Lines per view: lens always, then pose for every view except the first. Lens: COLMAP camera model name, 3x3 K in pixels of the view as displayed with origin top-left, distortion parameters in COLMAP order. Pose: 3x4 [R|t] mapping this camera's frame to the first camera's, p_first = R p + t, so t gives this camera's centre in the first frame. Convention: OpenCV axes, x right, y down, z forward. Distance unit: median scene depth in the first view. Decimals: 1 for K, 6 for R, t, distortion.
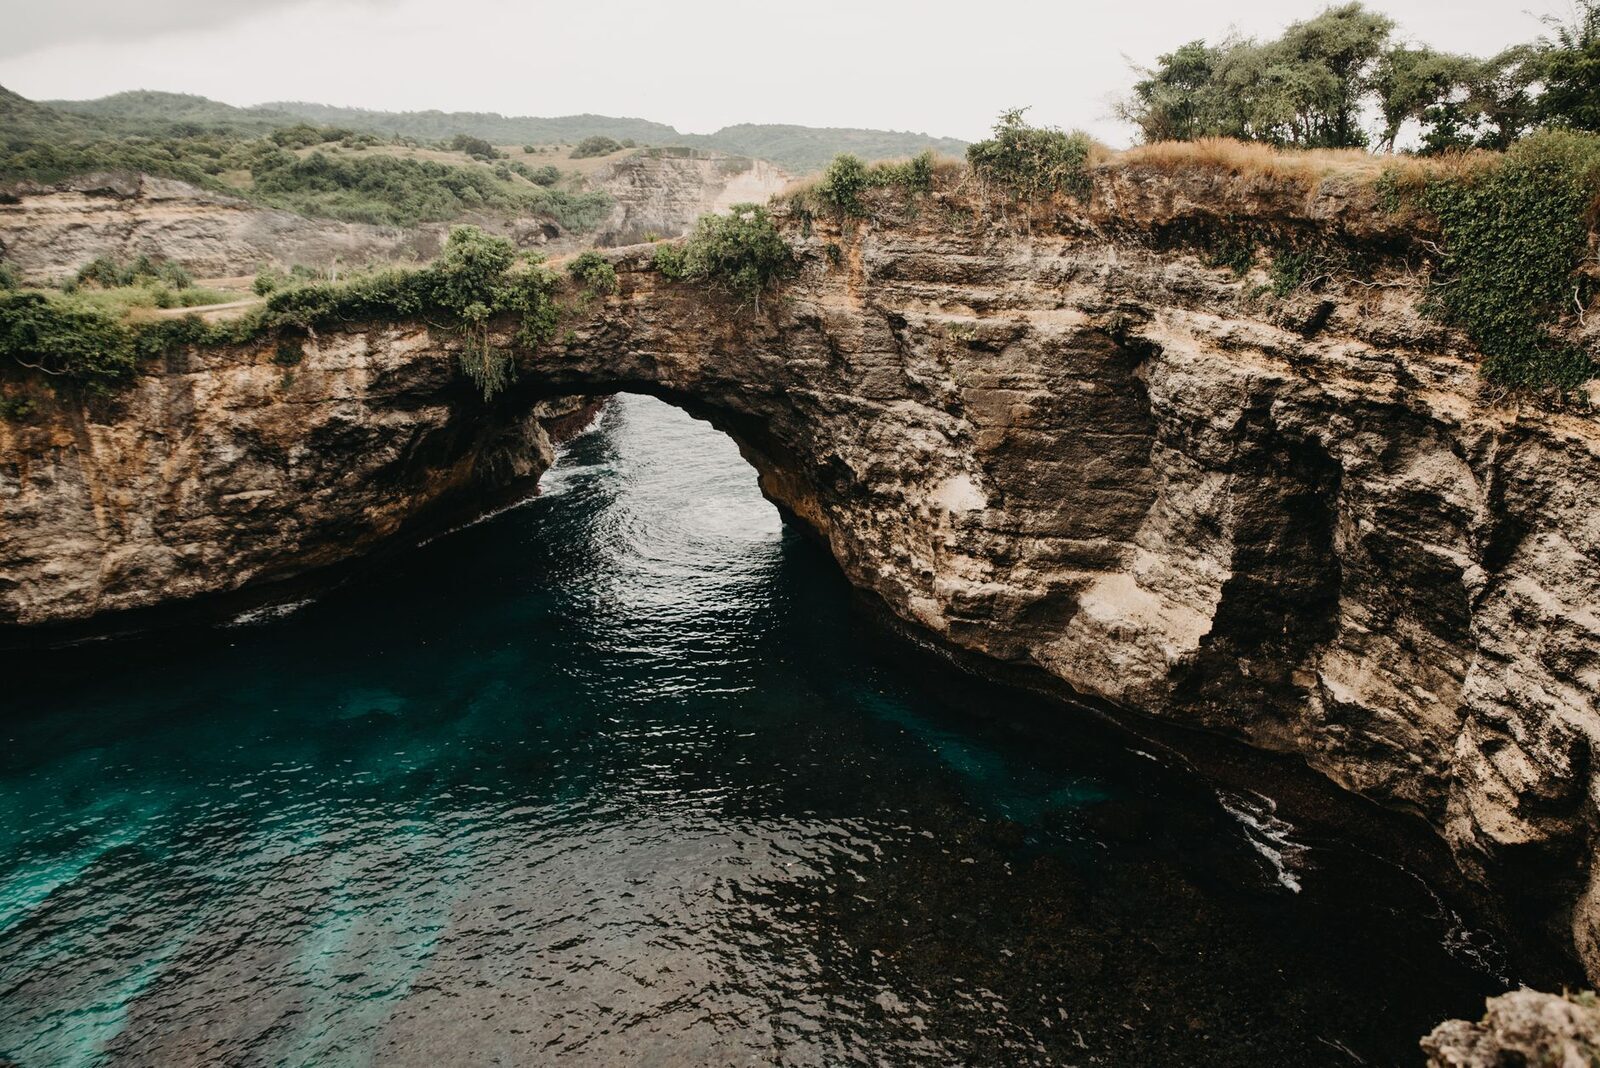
lens RADIAL K [[1187.5, 0, 772.2], [0, 1187.5, 532.4], [0, 0, 1]] dist [-0.108368, 0.120373]
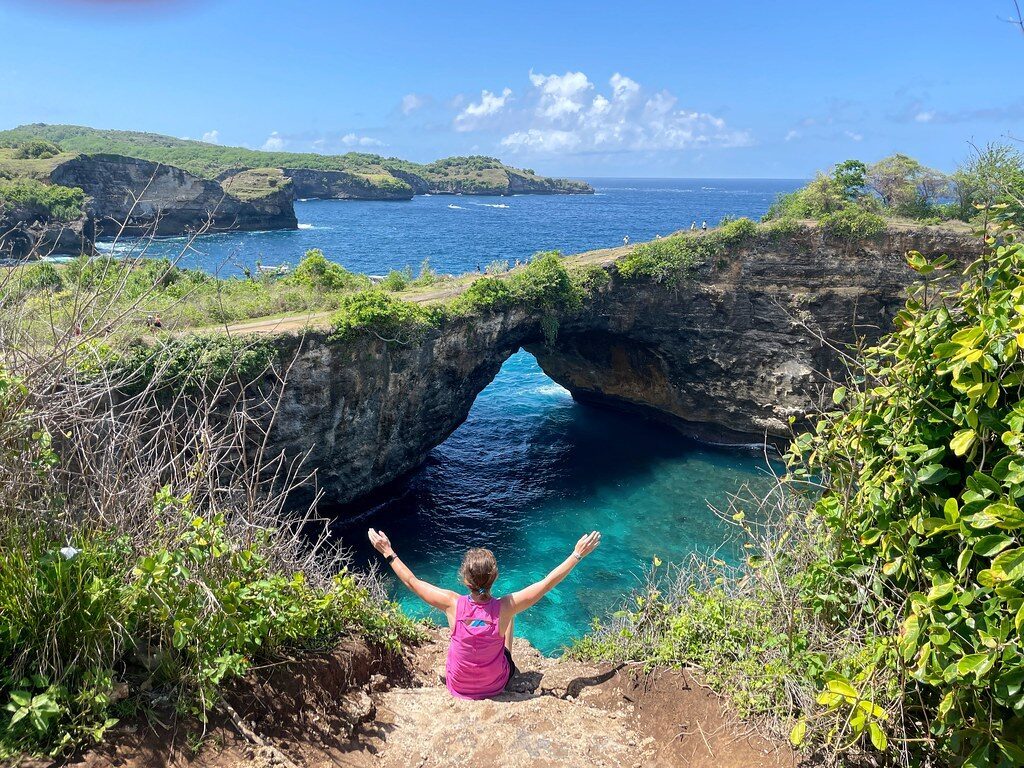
lens RADIAL K [[811.8, 0, 501.1], [0, 811.8, 395.6], [0, 0, 1]] dist [0.159889, -0.251312]
pose [[0.863973, -0.101515, 0.493198, -1.027858], [0.115509, 0.993304, 0.002104, -0.045066], [-0.490110, 0.055151, 0.869914, -0.097671]]
